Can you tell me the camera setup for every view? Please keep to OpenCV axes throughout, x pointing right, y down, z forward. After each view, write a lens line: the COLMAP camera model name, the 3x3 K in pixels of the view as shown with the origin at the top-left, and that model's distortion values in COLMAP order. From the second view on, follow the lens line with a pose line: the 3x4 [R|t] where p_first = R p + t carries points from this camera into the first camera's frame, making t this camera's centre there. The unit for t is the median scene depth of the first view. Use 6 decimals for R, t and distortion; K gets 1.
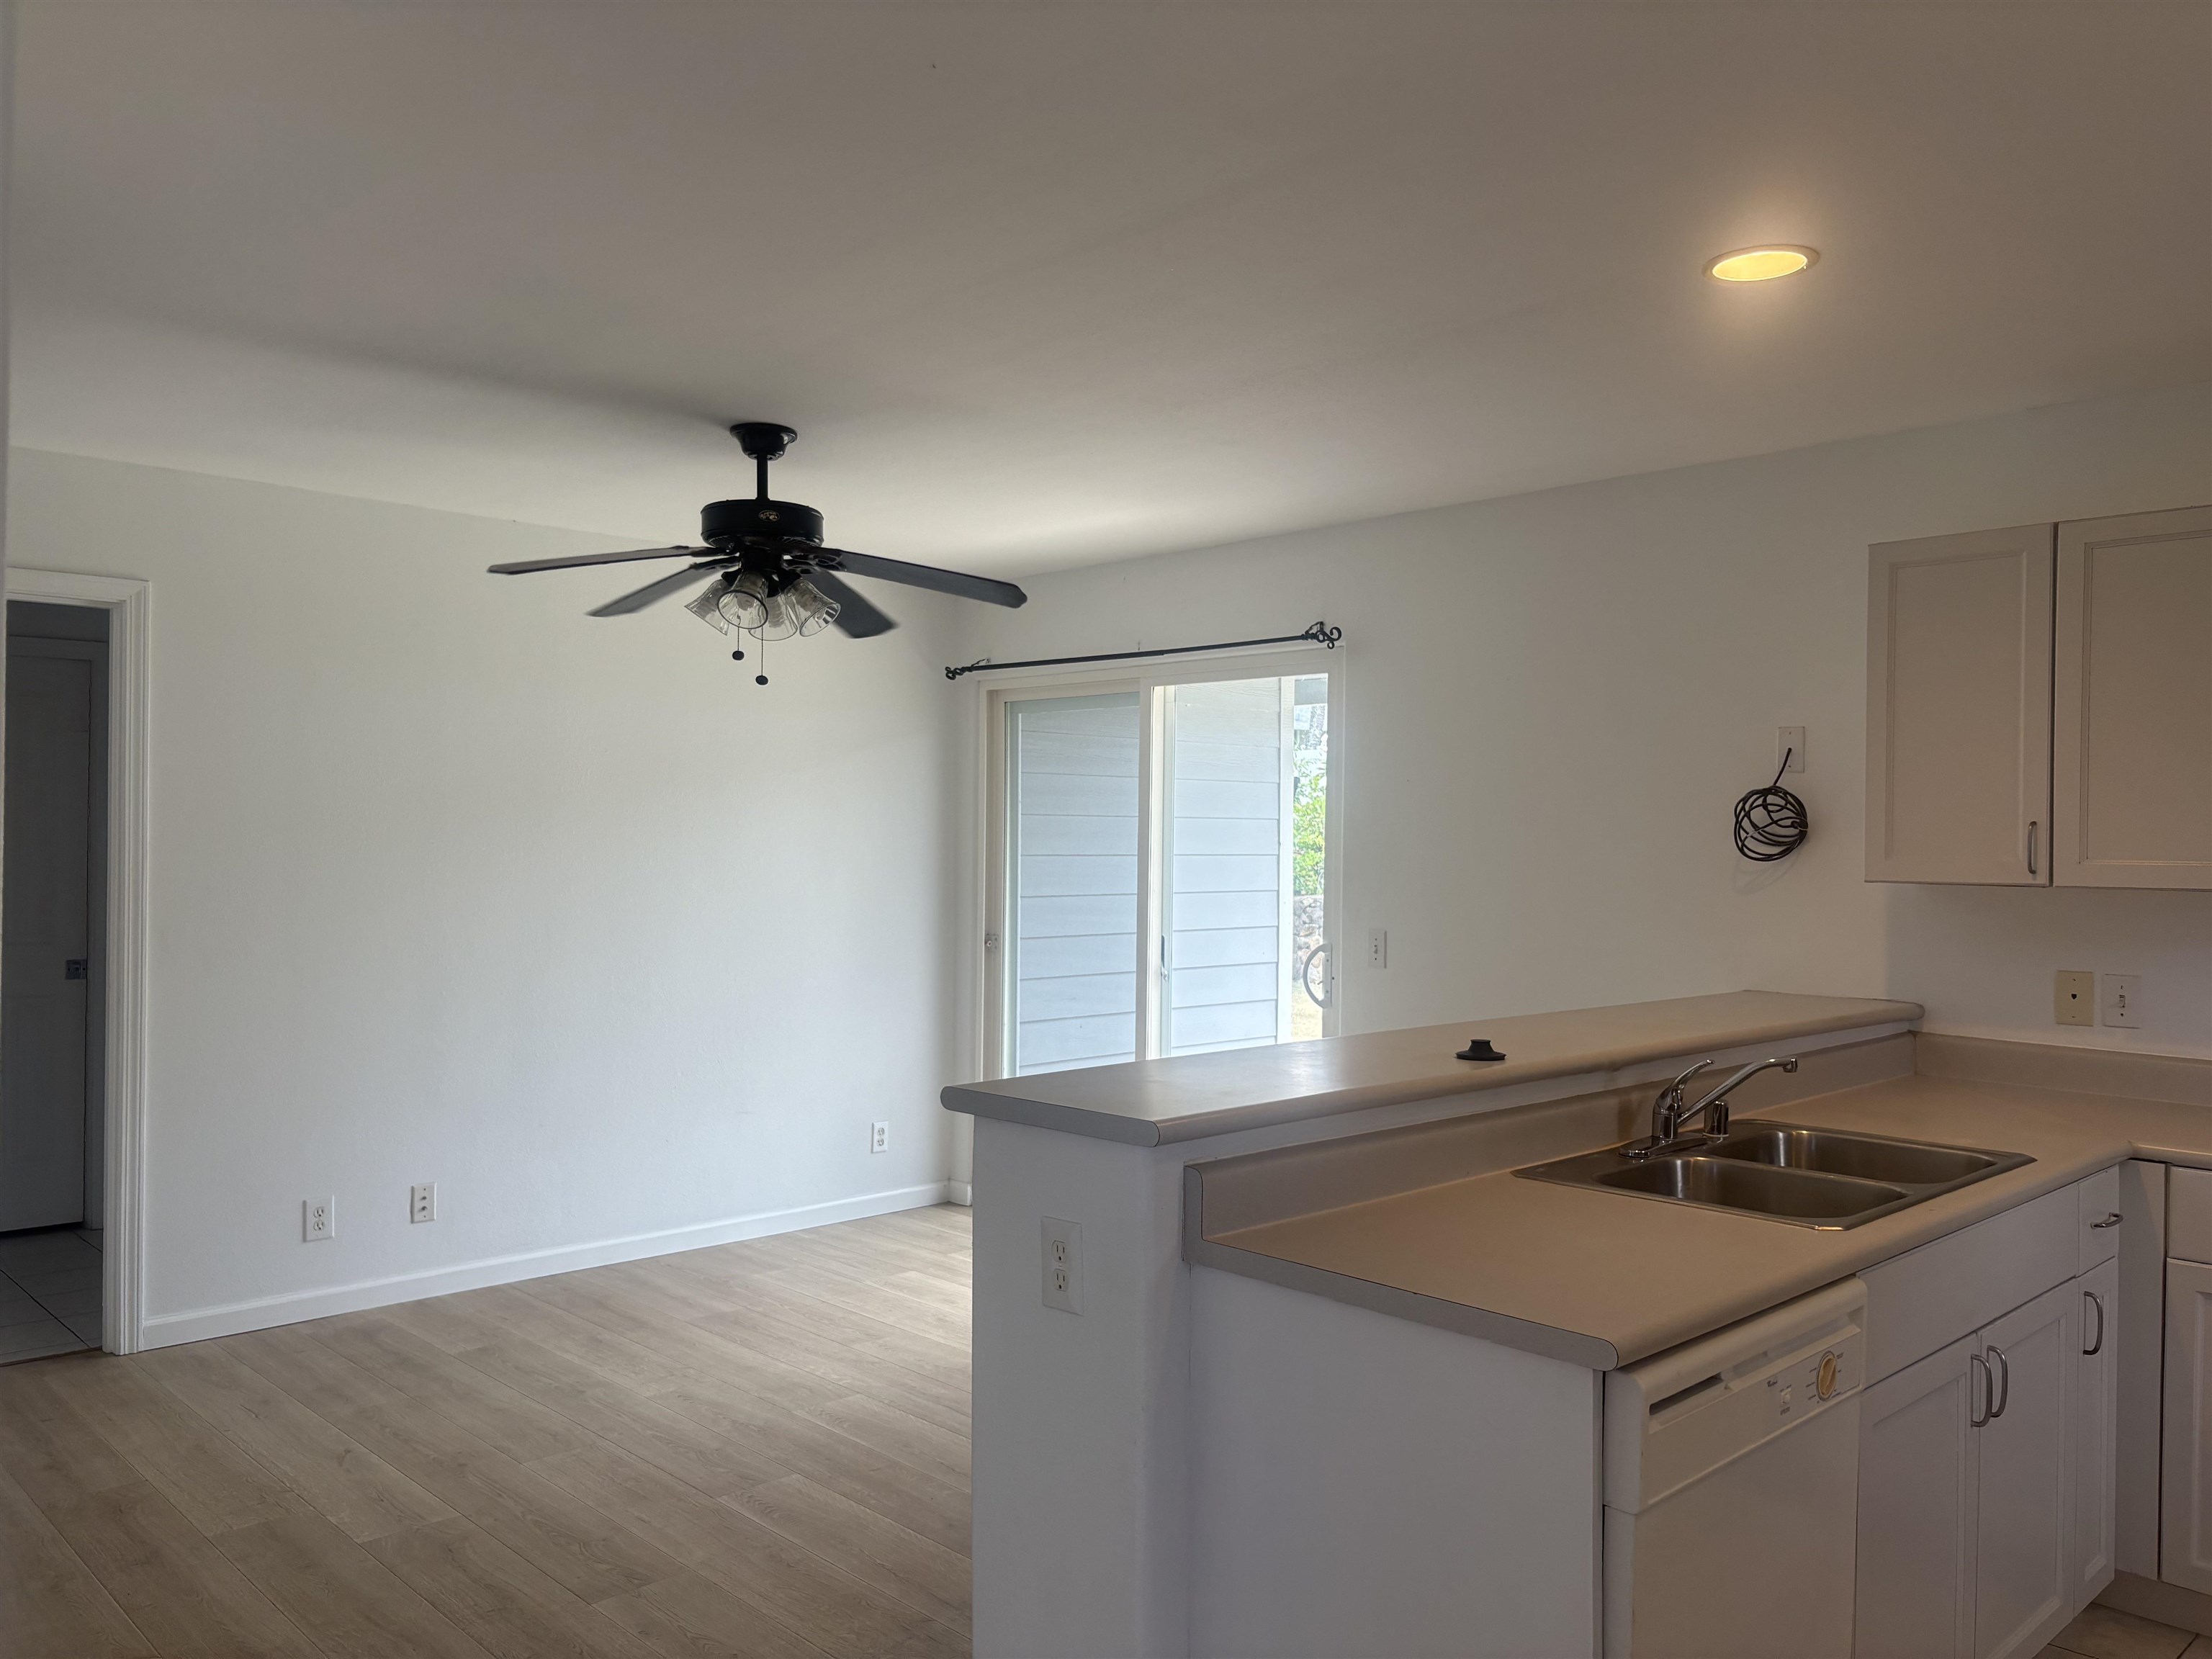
lens RADIAL K [[1674.9, 0, 1115.1], [0, 1674.9, 828.7], [0, 0, 1]] dist [0.060482, -0.049455]
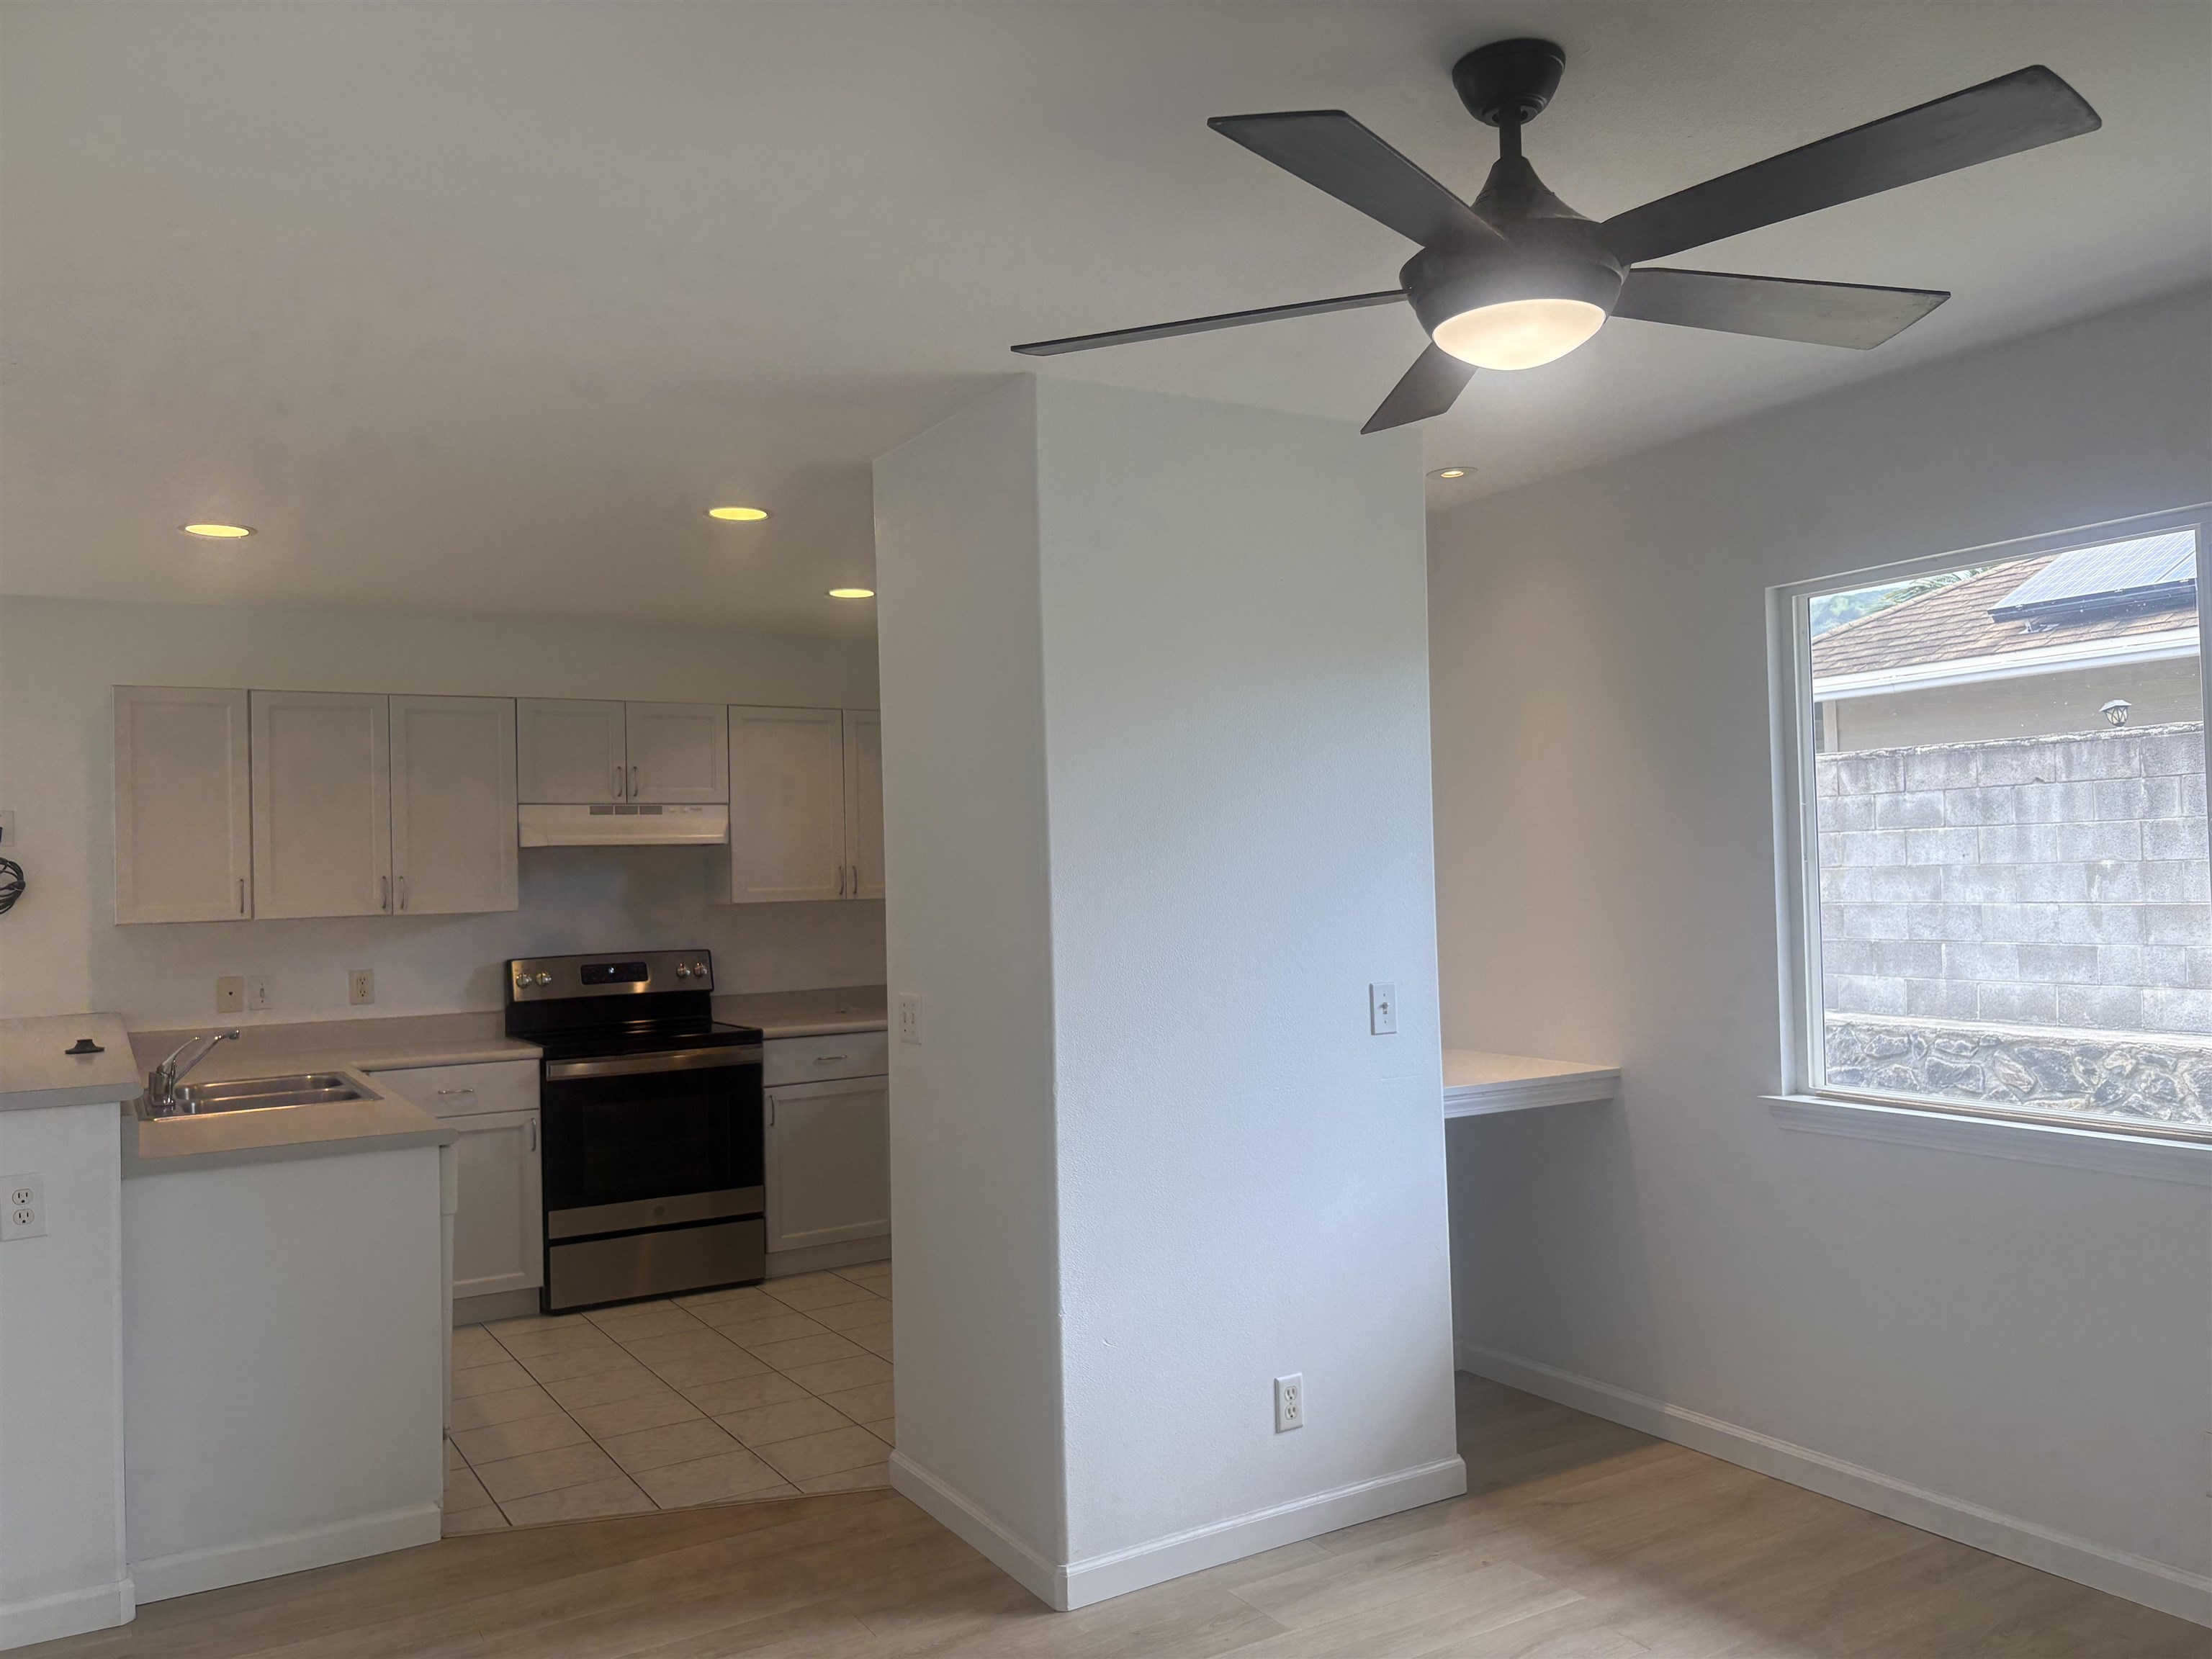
lens RADIAL K [[1674.9, 0, 1110.3], [0, 1674.9, 826.2], [0, 0, 1]] dist [0.060482, -0.049455]
pose [[0.230991, 0.011675, 0.972886, -0.703654], [0.024907, 0.999529, -0.017909, -0.004392], [-0.972637, 0.028368, 0.230591, -0.123343]]
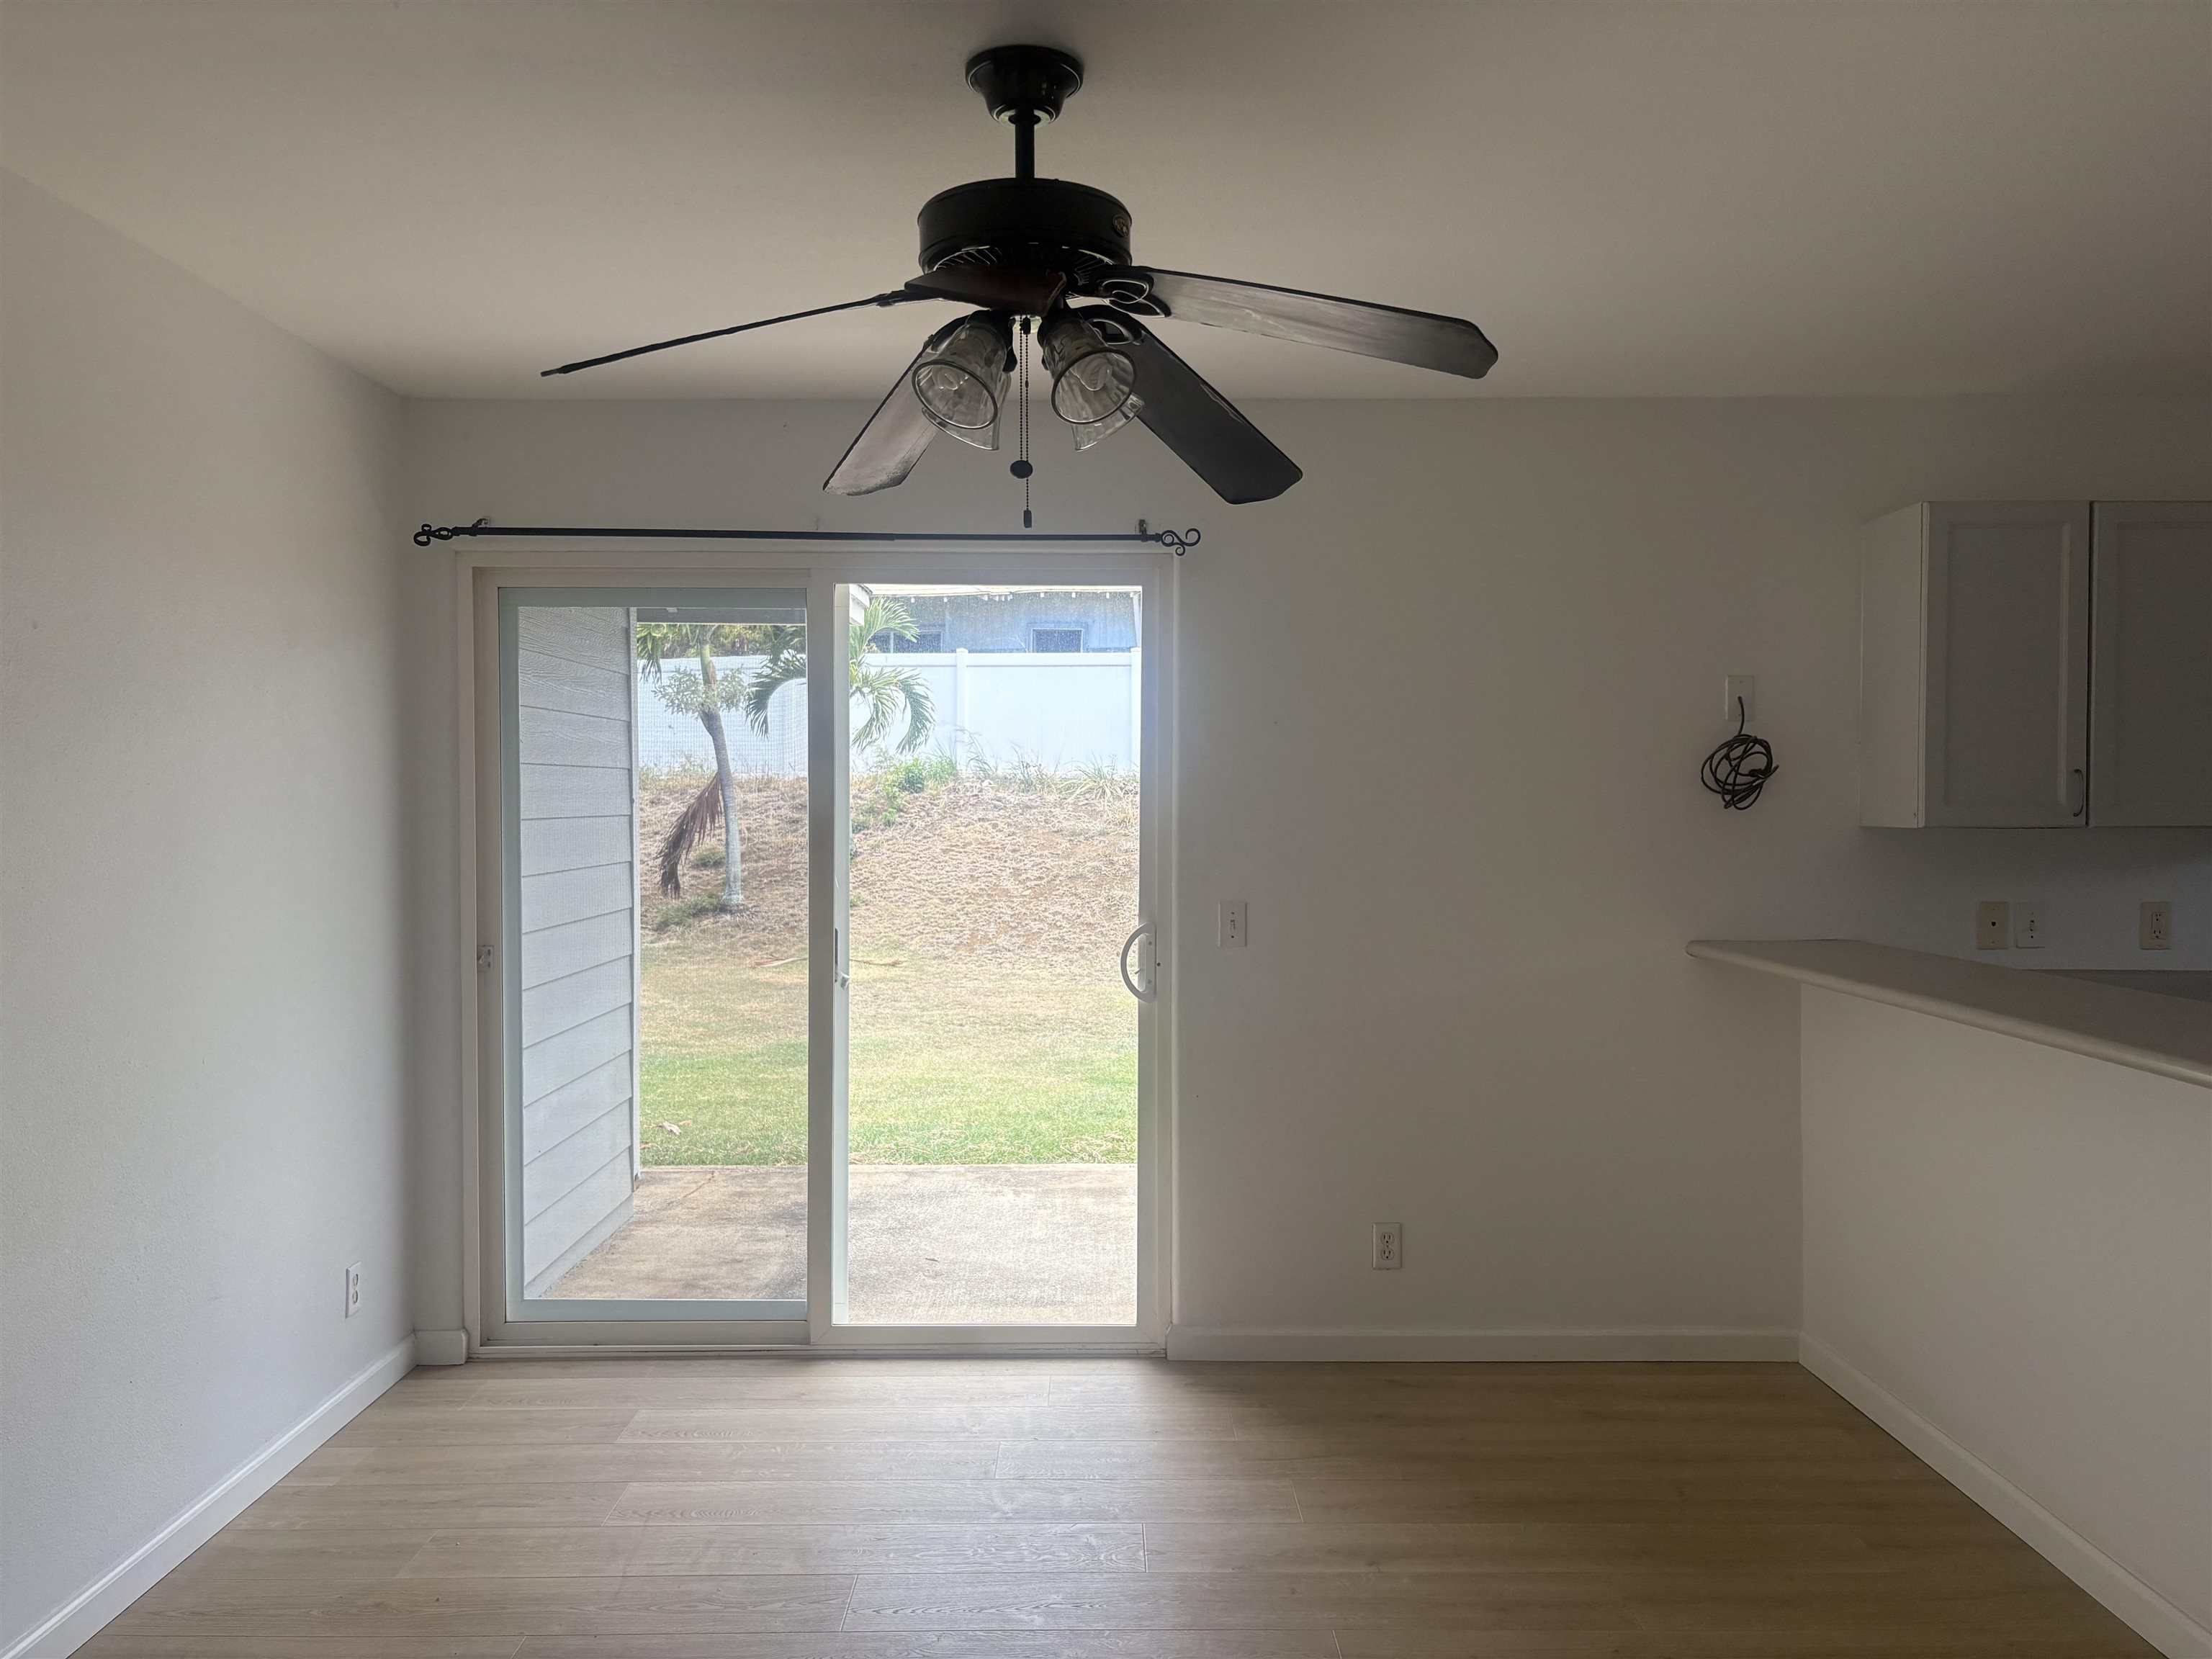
lens RADIAL K [[1674.9, 0, 1116.0], [0, 1674.9, 835.6], [0, 0, 1]] dist [0.060482, -0.049455]
pose [[0.692608, -0.022981, 0.720948, -0.619567], [0.003114, 0.999578, 0.028871, 0.004691], [-0.721307, -0.017751, 0.692388, 0.606290]]
